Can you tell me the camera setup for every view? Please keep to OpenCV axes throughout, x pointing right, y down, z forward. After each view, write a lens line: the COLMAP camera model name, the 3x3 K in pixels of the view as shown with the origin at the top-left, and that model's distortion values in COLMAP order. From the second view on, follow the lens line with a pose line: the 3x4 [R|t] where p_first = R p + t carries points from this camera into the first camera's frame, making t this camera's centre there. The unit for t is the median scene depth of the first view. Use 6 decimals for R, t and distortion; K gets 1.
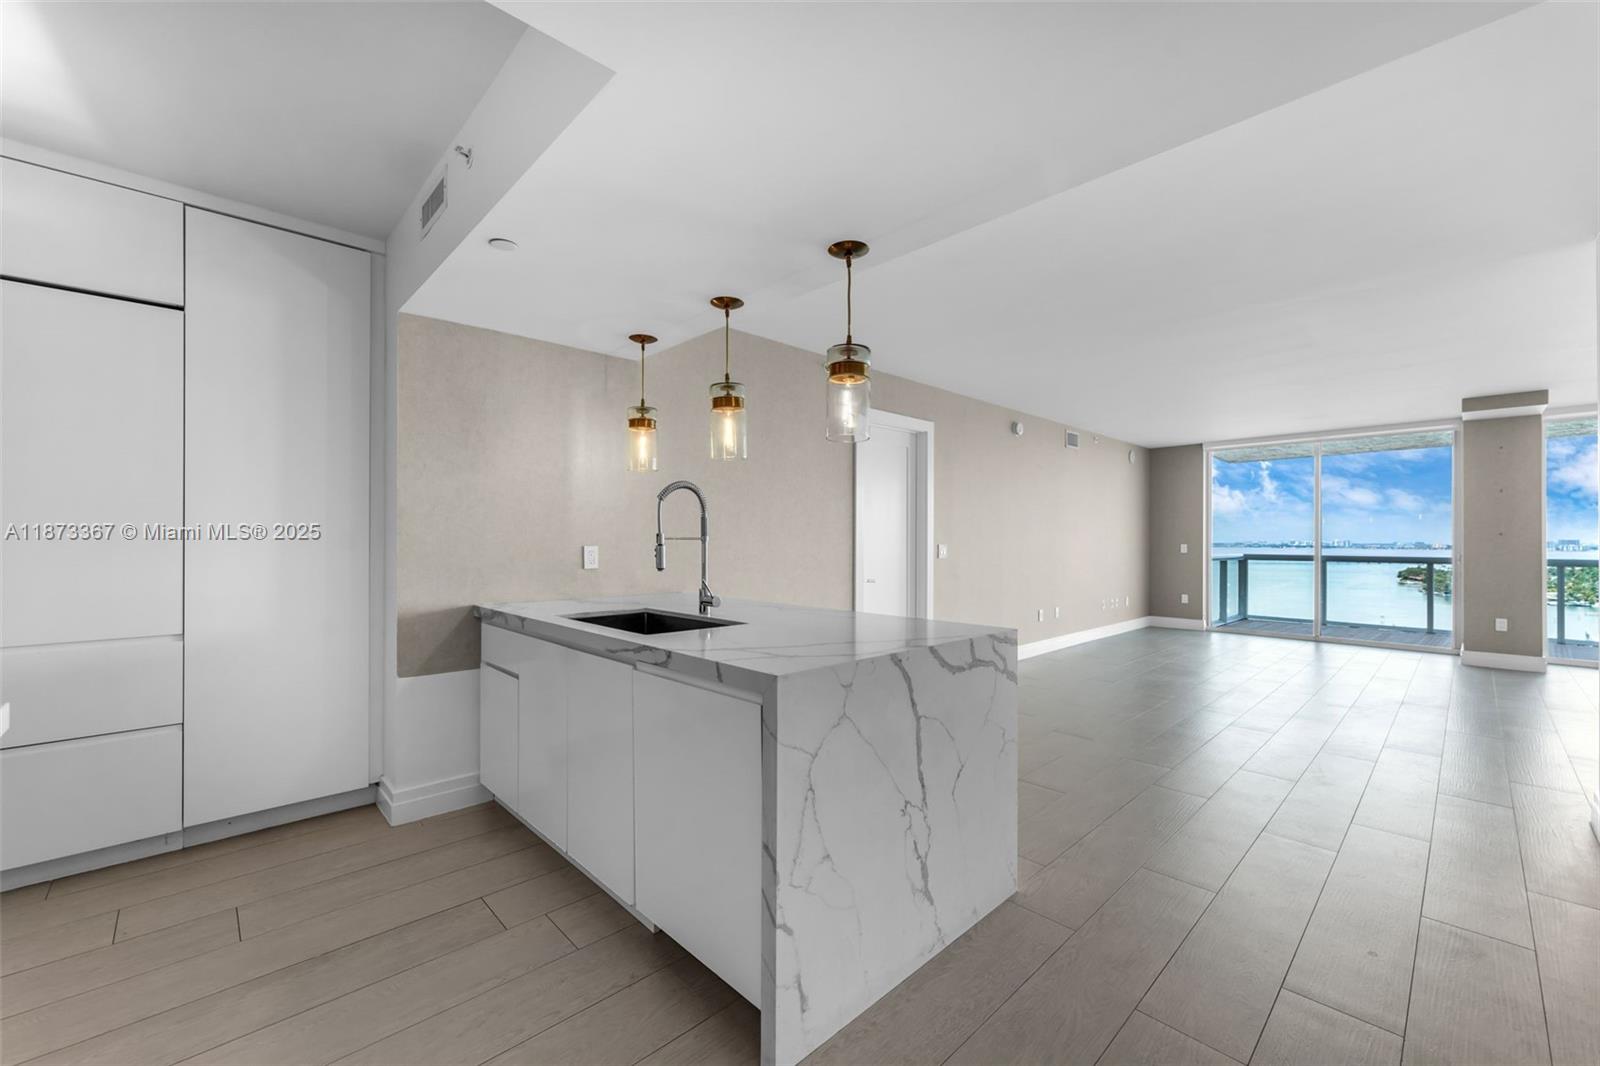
lens RADIAL K [[638.8, 0, 800.0], [0, 638.8, 533.0], [0, 0, 1]] dist [-0.000791, -0.000057]
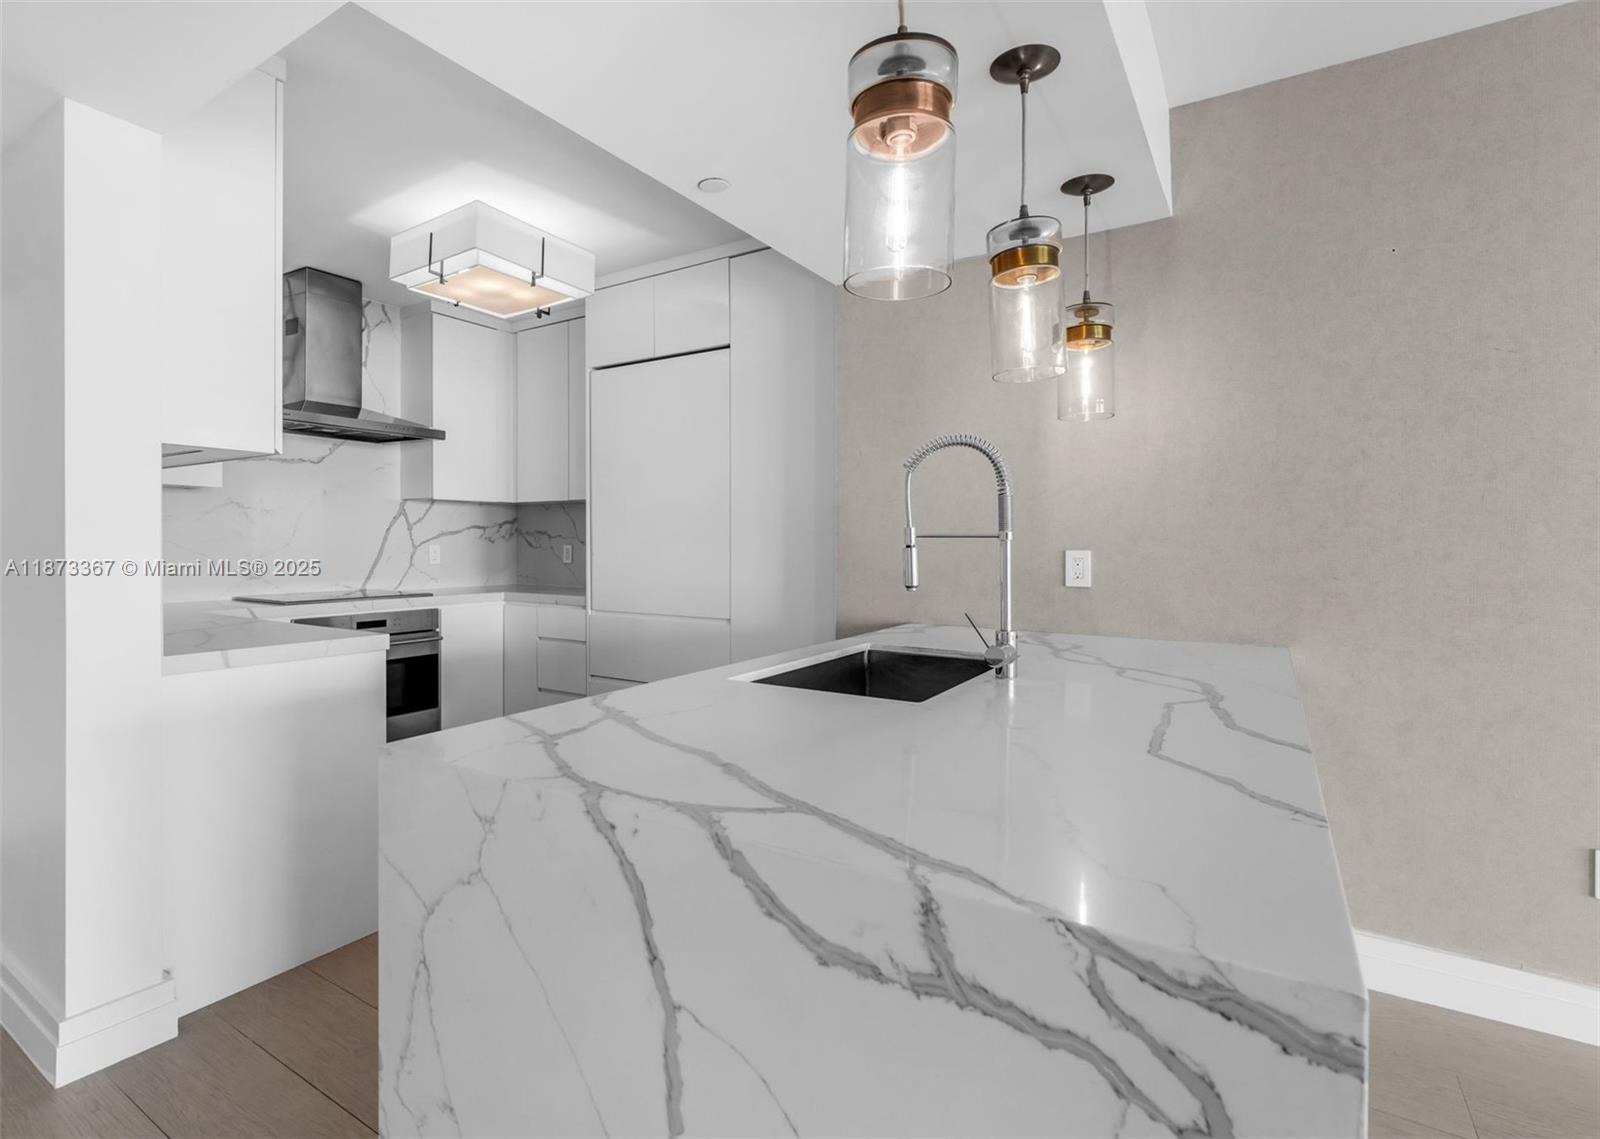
lens RADIAL K [[798.2, 0, 800.0], [0, 798.2, 569.5], [0, 0, 1]] dist [-0.000616, -0.000099]
pose [[0.224615, 0.029100, -0.974013, 0.545326], [0.005053, 0.999506, 0.031027, 0.019218], [0.974434, -0.011891, 0.224357, 0.820554]]
